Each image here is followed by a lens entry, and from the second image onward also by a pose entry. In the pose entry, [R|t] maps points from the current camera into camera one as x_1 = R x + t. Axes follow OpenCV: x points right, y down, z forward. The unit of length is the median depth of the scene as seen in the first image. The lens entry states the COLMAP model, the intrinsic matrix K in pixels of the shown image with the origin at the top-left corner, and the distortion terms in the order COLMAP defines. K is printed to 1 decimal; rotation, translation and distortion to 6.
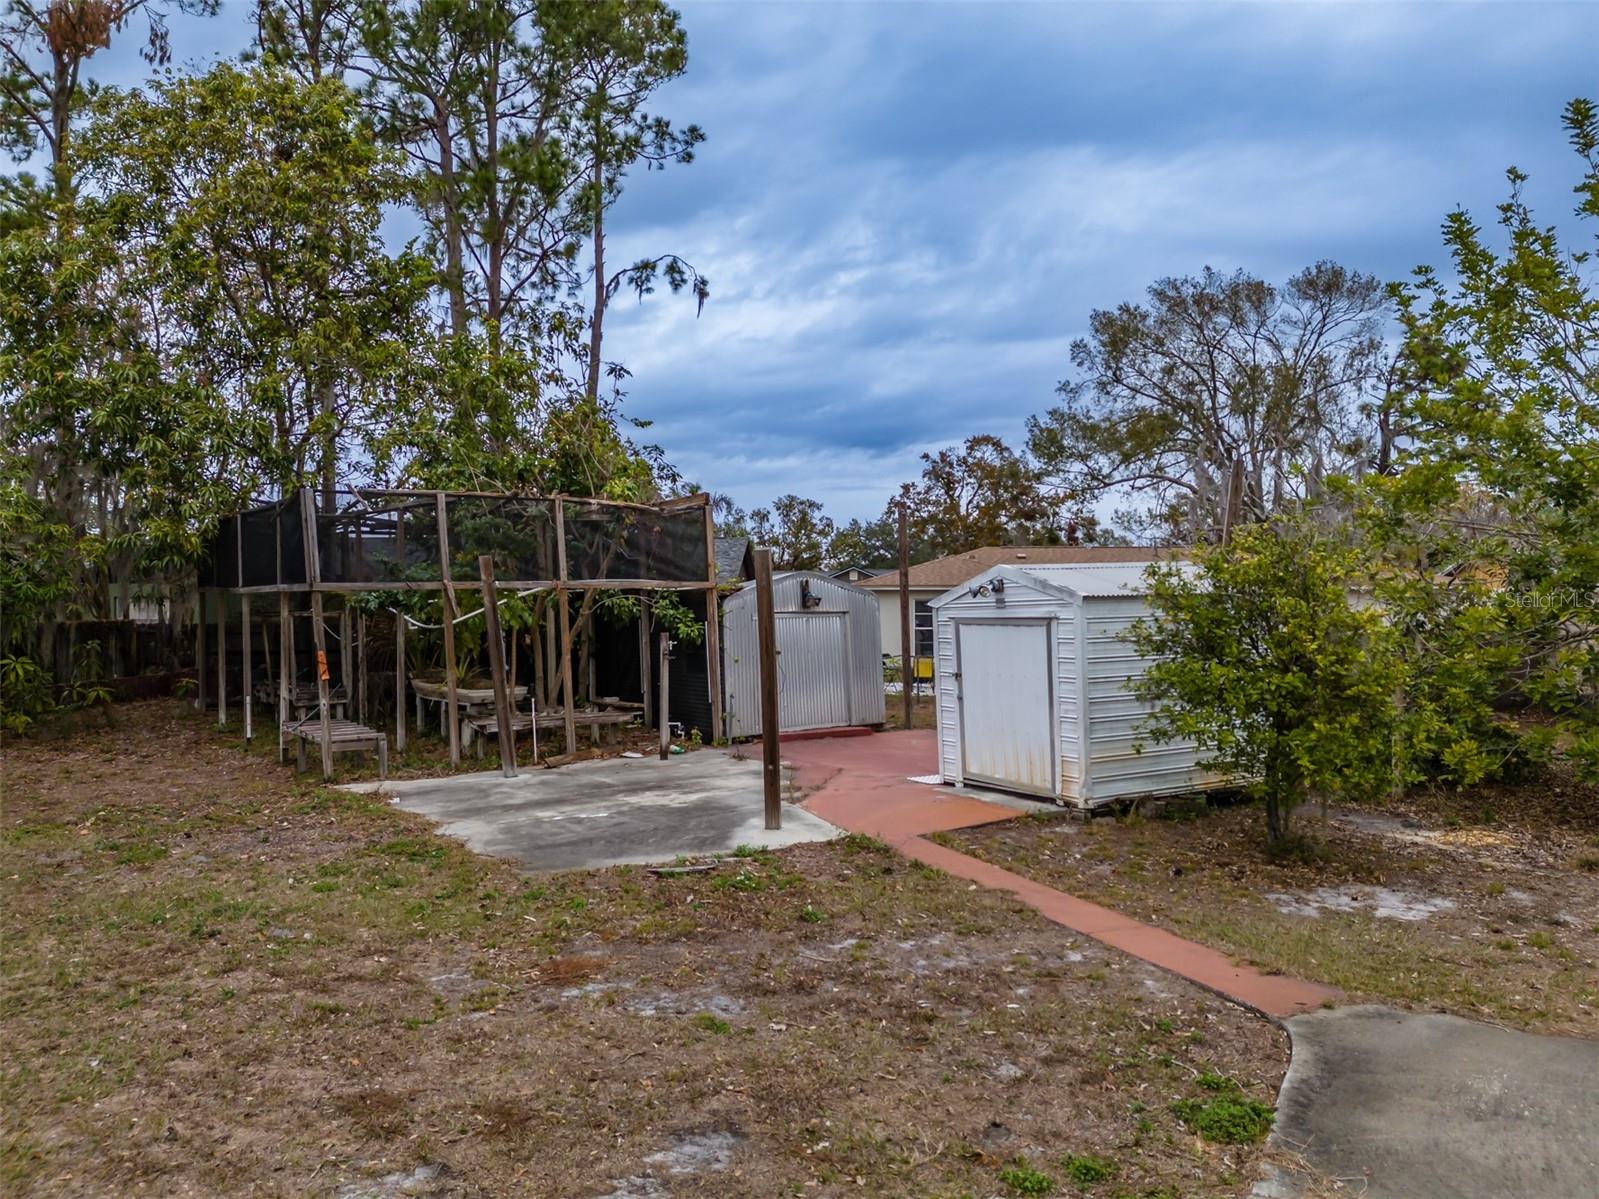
lens RADIAL K [[1170.2, 0, 799.5], [0, 1170.2, 599.5], [0, 0, 1]] dist [0.078680, -0.068161]
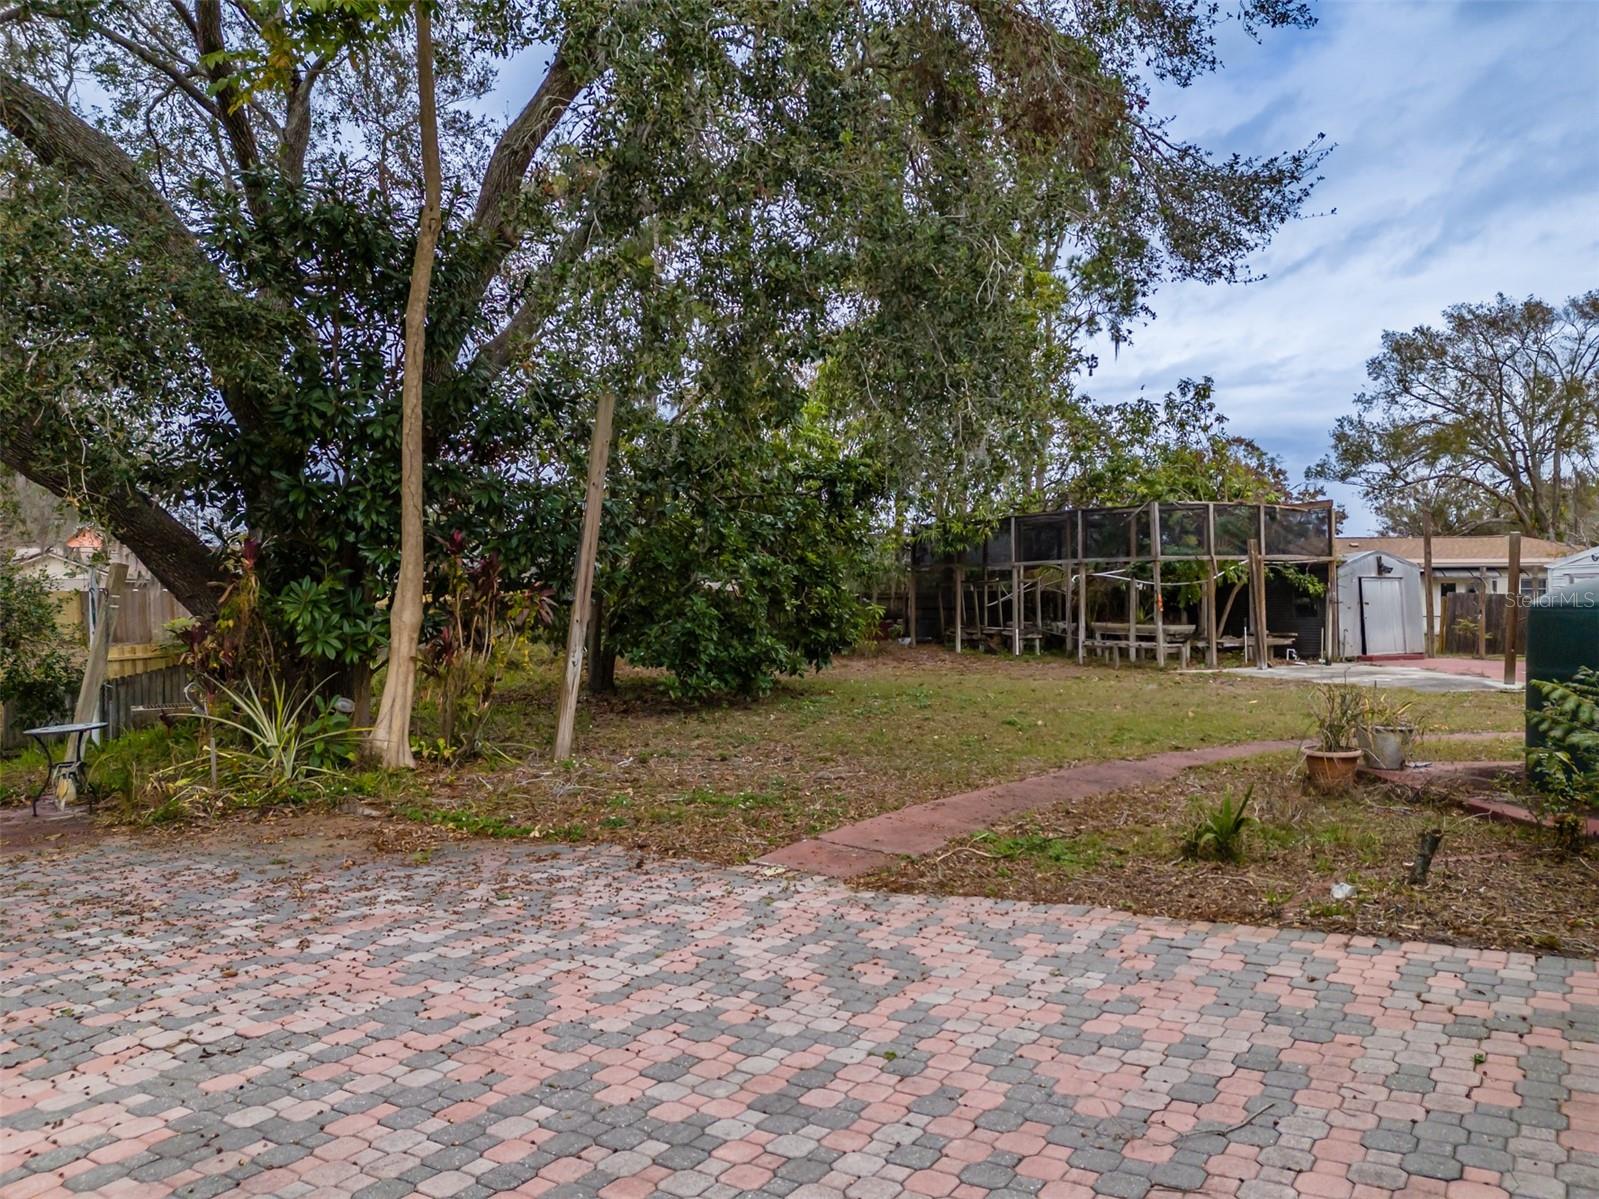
lens RADIAL K [[1170.2, 0, 799.5], [0, 1170.2, 599.5], [0, 0, 1]] dist [0.078680, -0.068161]
pose [[0.994635, 0.003982, -0.103374, -0.287116], [-0.003464, 0.999981, 0.005194, 0.016730], [0.103393, -0.004808, 0.994629, -0.304402]]
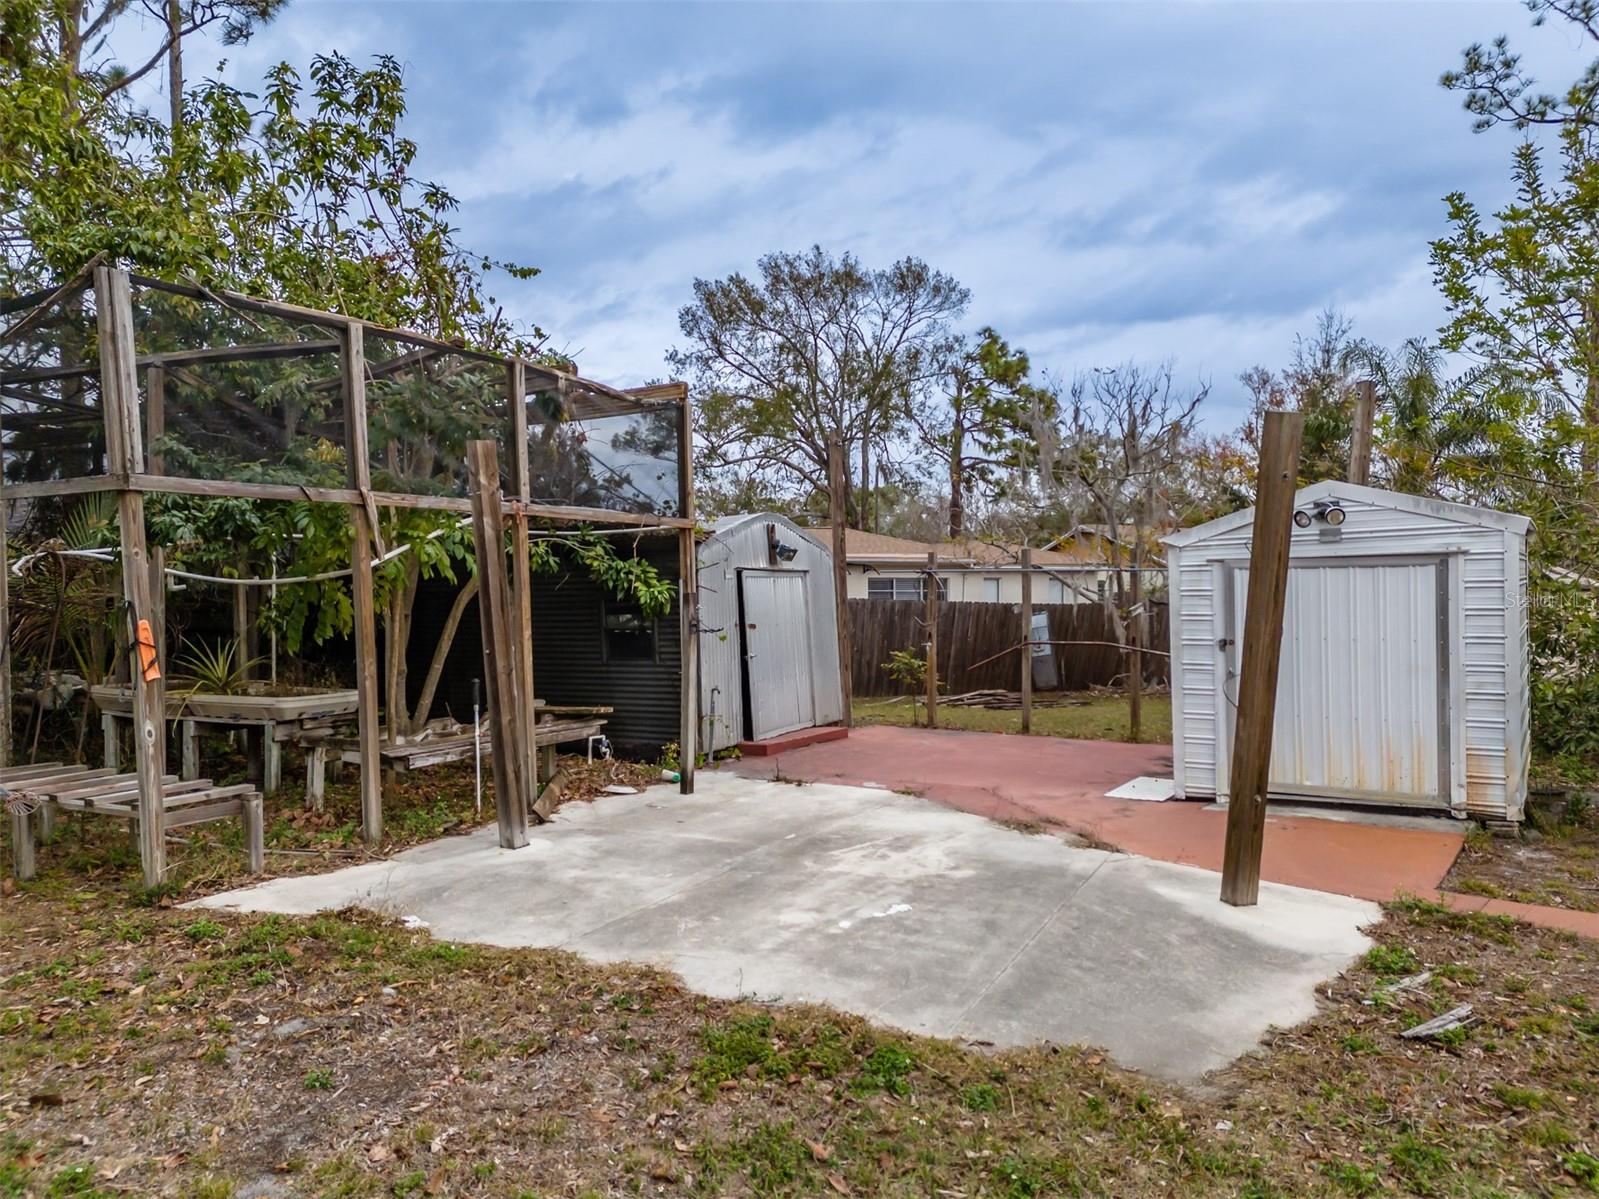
lens RADIAL K [[1170.2, 0, 799.5], [0, 1170.2, 599.5], [0, 0, 1]] dist [0.078680, -0.068161]
pose [[0.895562, -0.003178, 0.444925, -0.144568], [0.001827, 0.999992, 0.003465, 0.013050], [-0.444932, -0.002290, 0.895561, 0.174170]]
